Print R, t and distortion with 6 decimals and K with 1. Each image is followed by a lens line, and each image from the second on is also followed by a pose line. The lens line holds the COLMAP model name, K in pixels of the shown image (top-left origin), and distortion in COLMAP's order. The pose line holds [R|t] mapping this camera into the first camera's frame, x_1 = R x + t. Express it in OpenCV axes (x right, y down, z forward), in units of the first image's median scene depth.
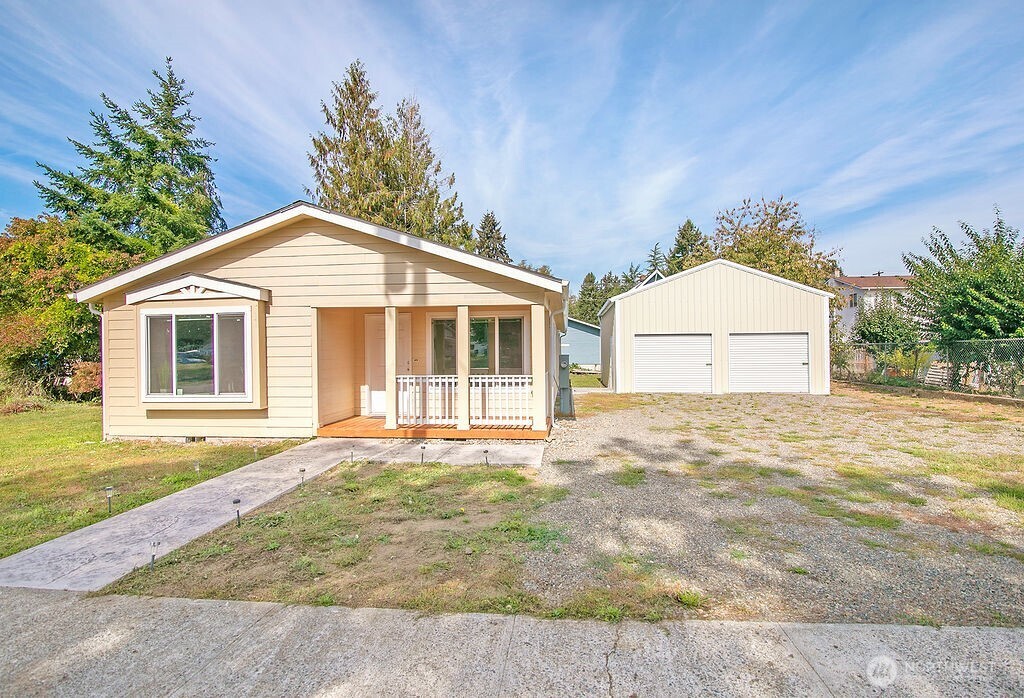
lens RADIAL K [[518.5, 0, 516.3], [0, 518.5, 355.4], [0, 0, 1]] dist [-0.018371, -0.000441]
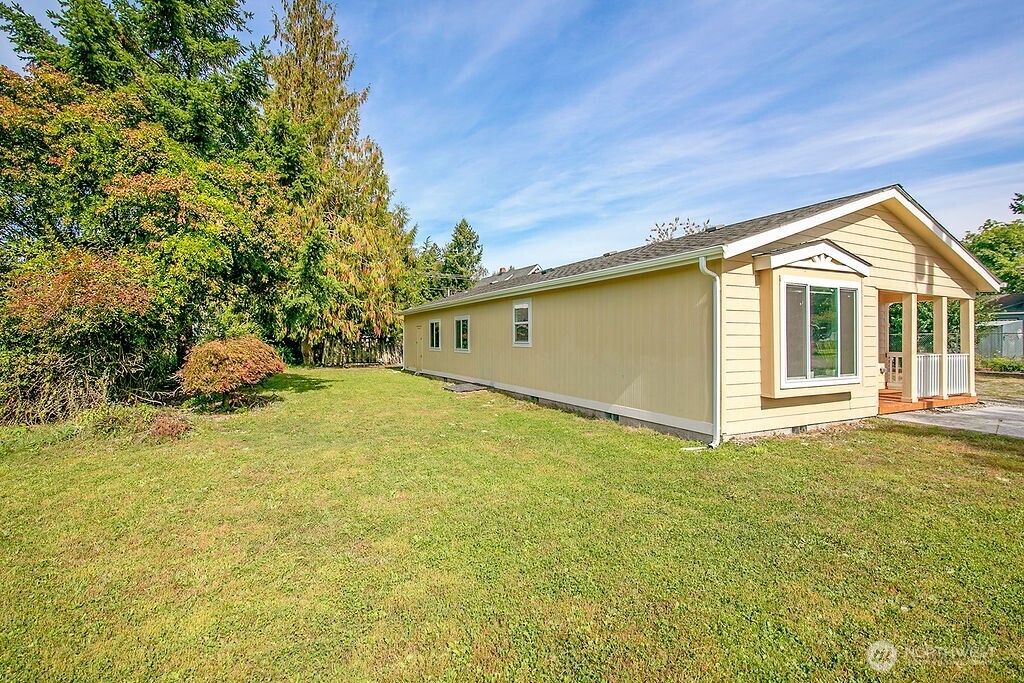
lens RADIAL K [[459.6, 0, 506.1], [0, 459.6, 337.6], [0, 0, 1]] dist [-0.024117, -0.000575]
pose [[0.851195, 0.010859, 0.524736, -1.498190], [-0.012007, 0.999927, -0.001217, 0.014791], [-0.524711, -0.005265, 0.851264, 0.623607]]
